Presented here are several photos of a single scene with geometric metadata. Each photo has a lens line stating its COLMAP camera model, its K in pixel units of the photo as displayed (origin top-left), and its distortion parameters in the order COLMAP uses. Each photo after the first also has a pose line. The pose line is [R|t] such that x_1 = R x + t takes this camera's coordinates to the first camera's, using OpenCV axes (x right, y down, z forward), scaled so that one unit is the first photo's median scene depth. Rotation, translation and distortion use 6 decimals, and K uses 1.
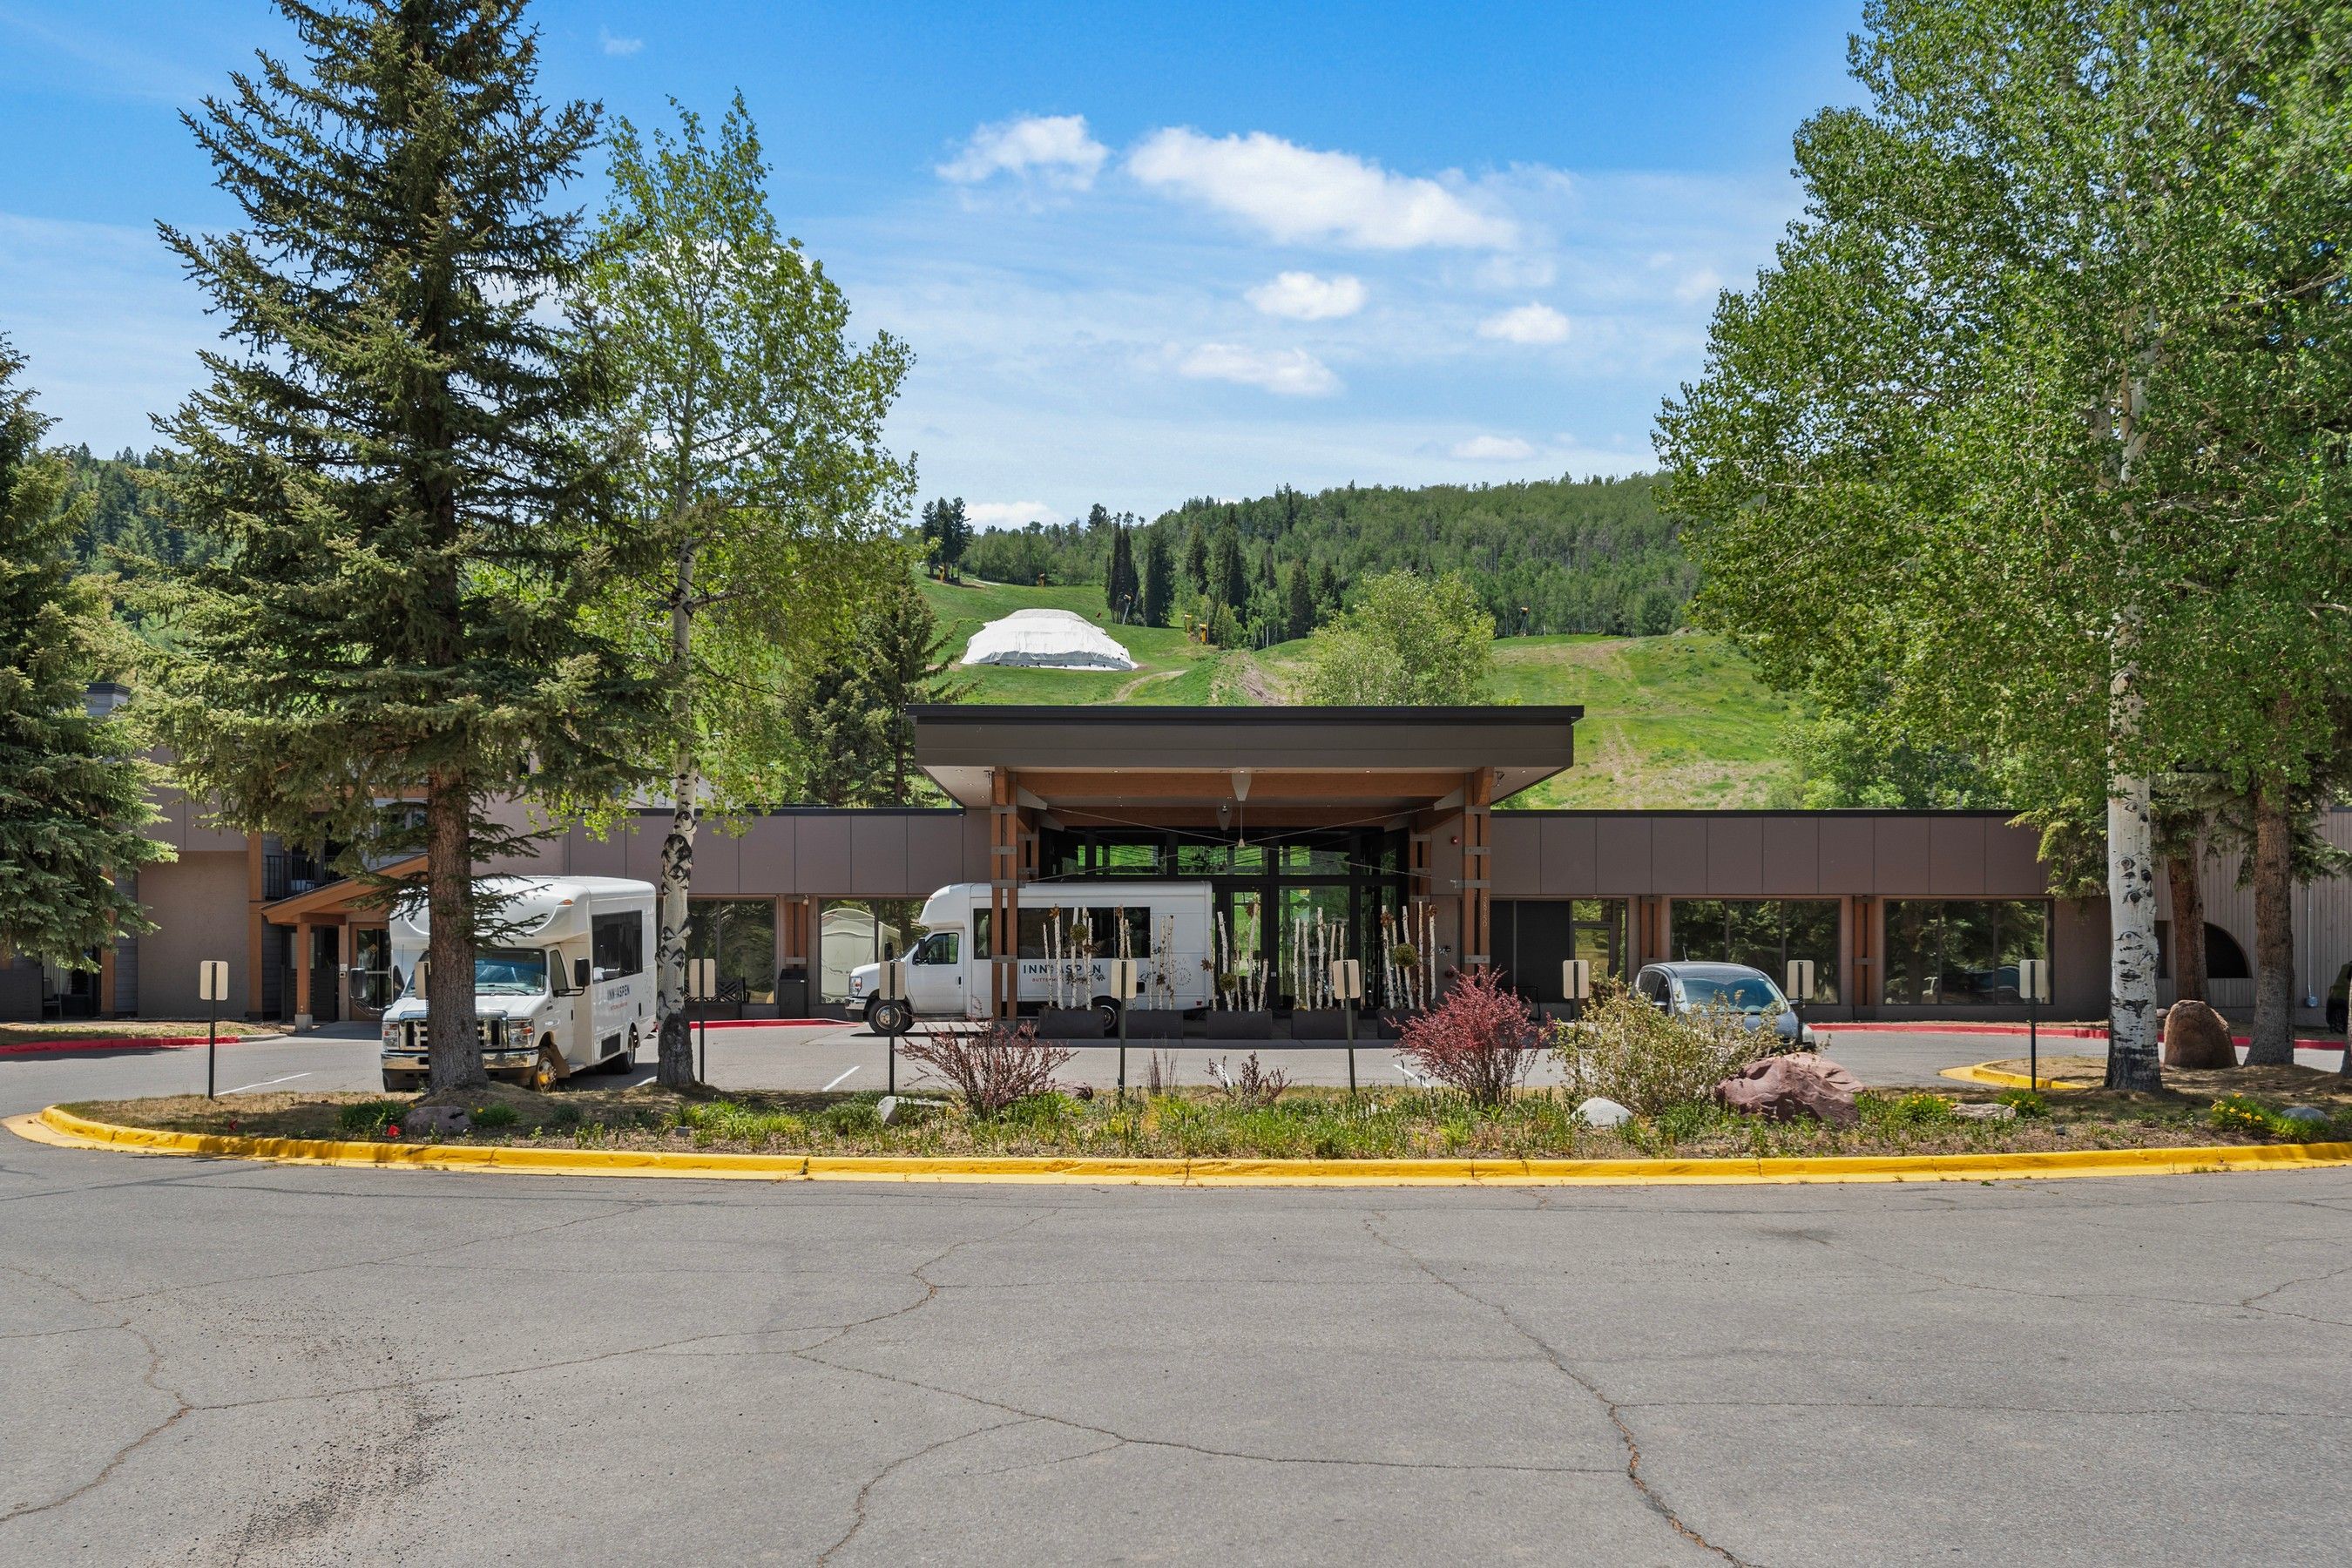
lens RADIAL K [[2200.2, 0, 1176.6], [0, 2200.2, 884.5], [0, 0, 1]] dist [0.056186, -0.001487]
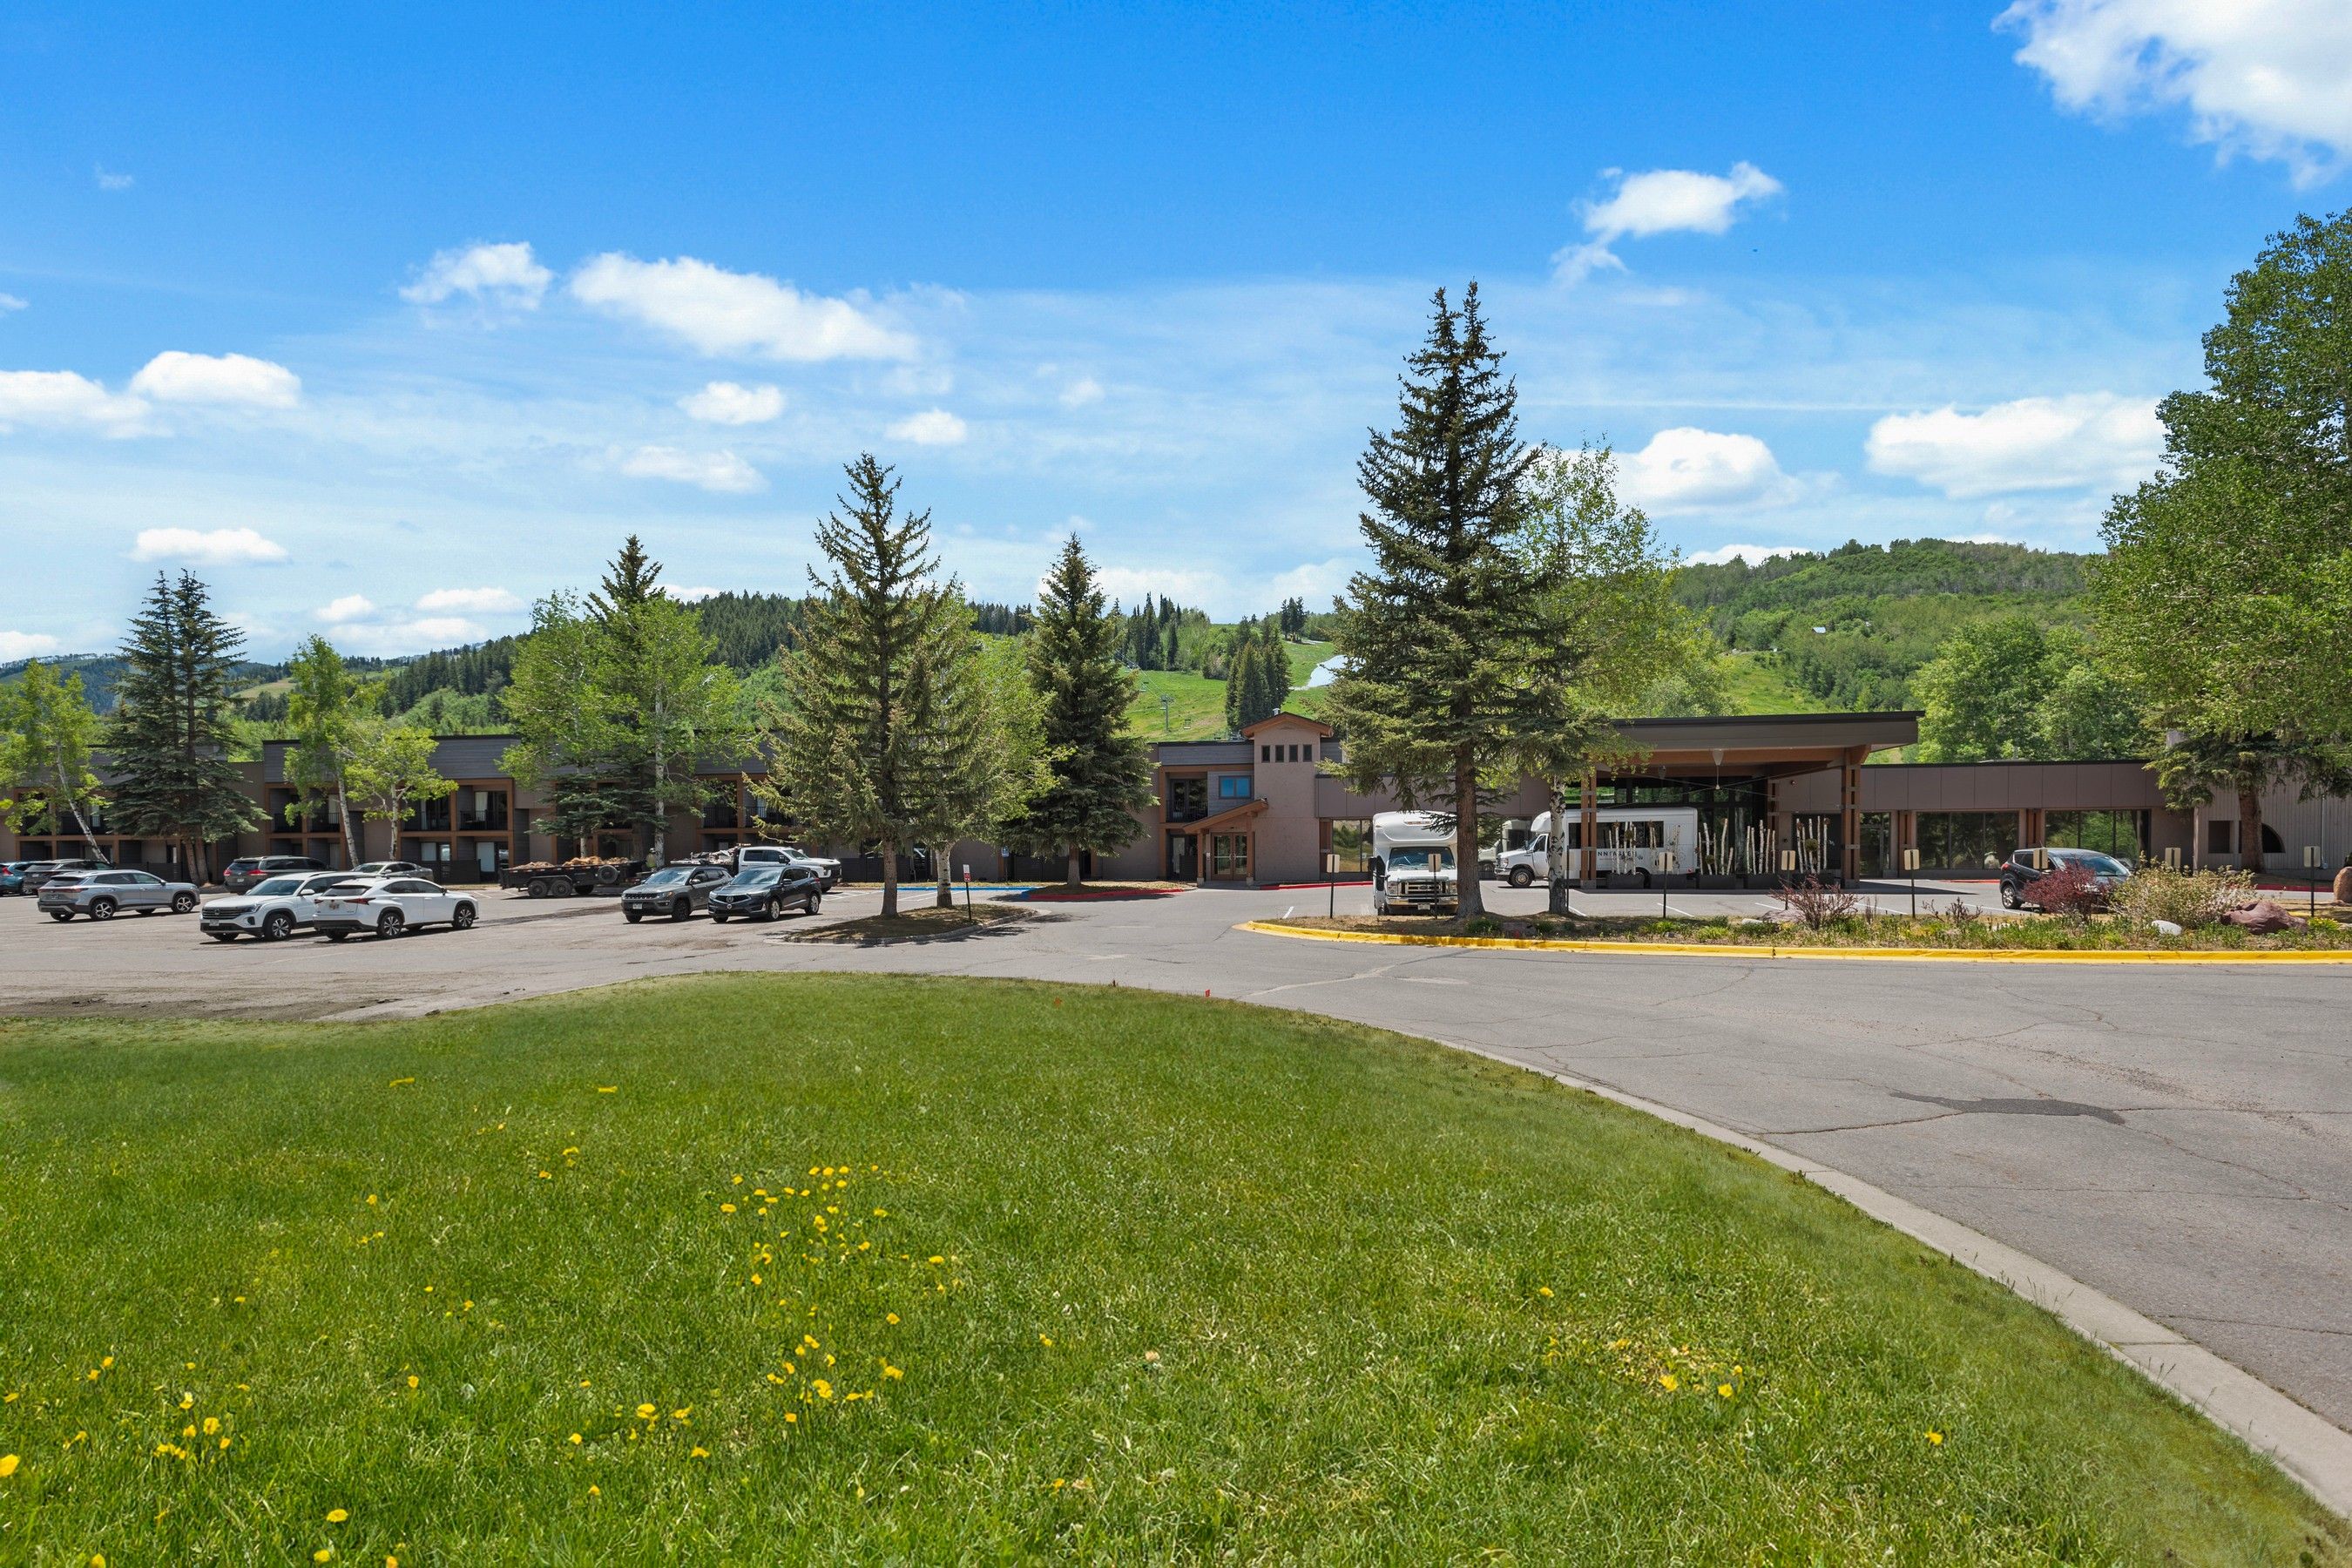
lens RADIAL K [[1214.8, 0, 1168.7], [0, 1214.8, 804.6], [0, 0, 1]] dist [0.019250, -0.010524]
pose [[0.986754, -0.014298, -0.161593, -0.267948], [0.014368, 0.999897, -0.000736, -0.009405], [0.161587, -0.001595, 0.986857, -0.114338]]
